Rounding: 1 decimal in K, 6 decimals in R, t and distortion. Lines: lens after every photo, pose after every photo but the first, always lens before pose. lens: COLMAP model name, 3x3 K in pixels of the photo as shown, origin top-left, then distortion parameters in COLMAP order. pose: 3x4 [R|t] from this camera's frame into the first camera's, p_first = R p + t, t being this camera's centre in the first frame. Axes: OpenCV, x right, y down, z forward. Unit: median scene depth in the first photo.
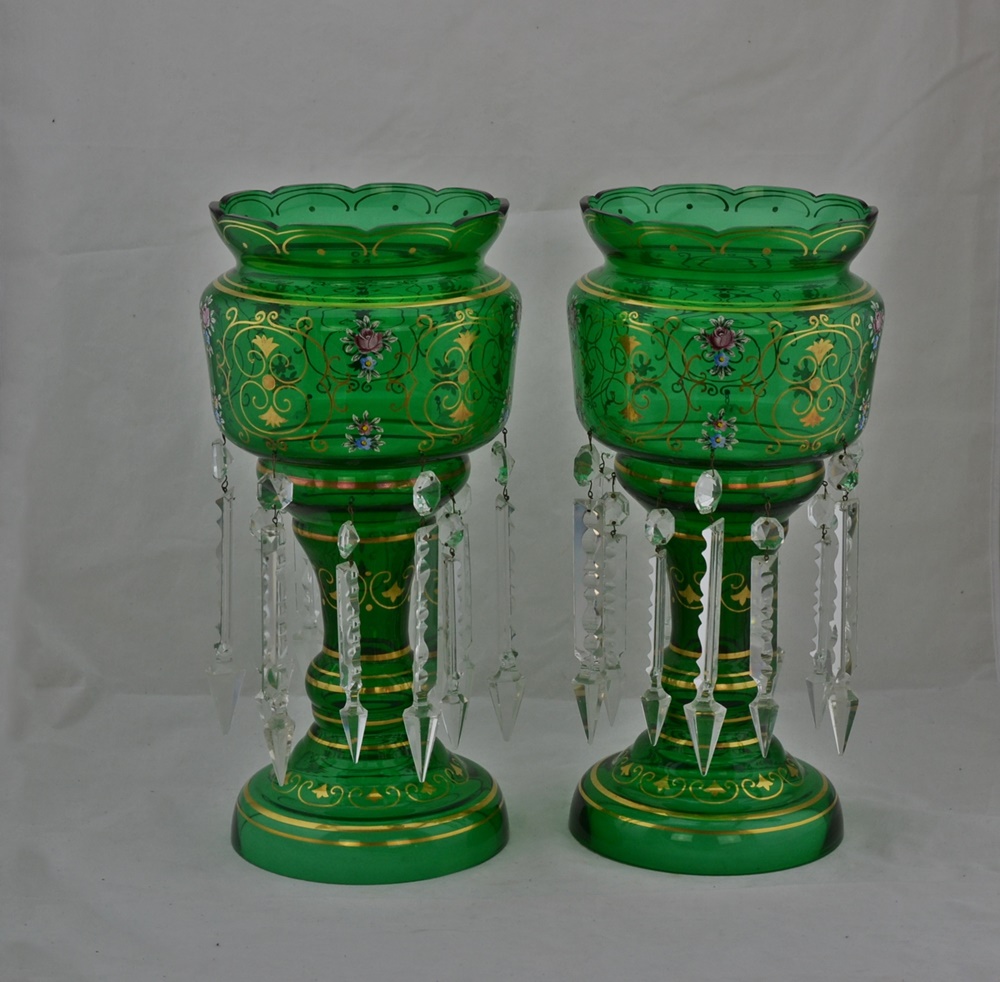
lens RADIAL K [[3009.0, 0, 504.4], [0, 3009.0, 490.5], [0, 0, 1]] dist [-0.049911, 0.000000]
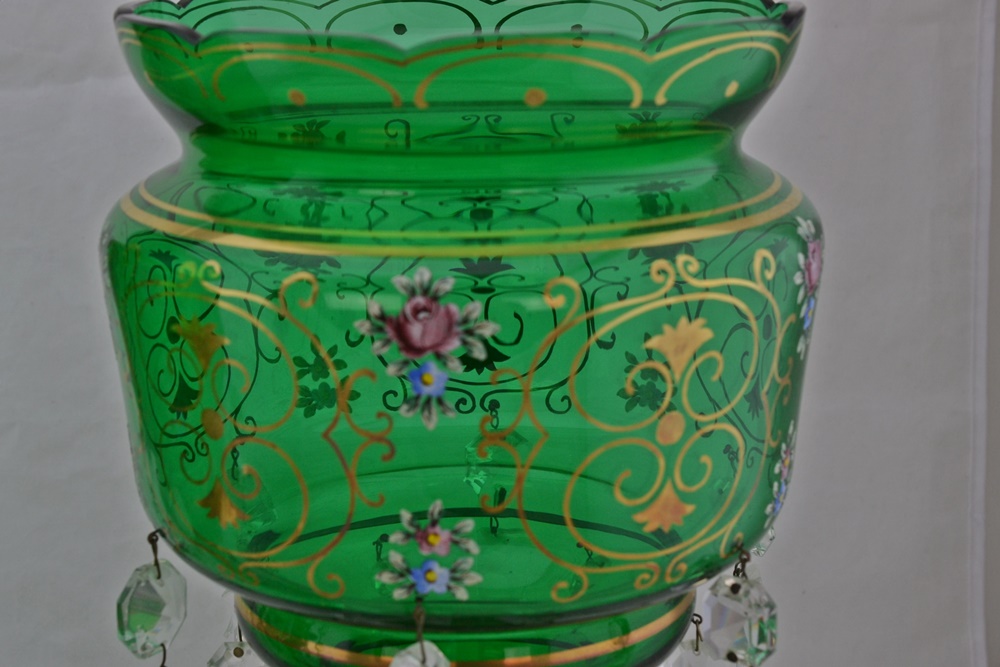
lens RADIAL K [[1886.6, 0, 497.9], [0, 1886.6, 338.0], [0, 0, 1]] dist [-0.024195, 0.000000]
pose [[0.999568, -0.027325, 0.010804, 0.075752], [0.027263, 0.999611, 0.005886, -0.048192], [-0.010961, -0.005589, 0.999924, 0.726807]]
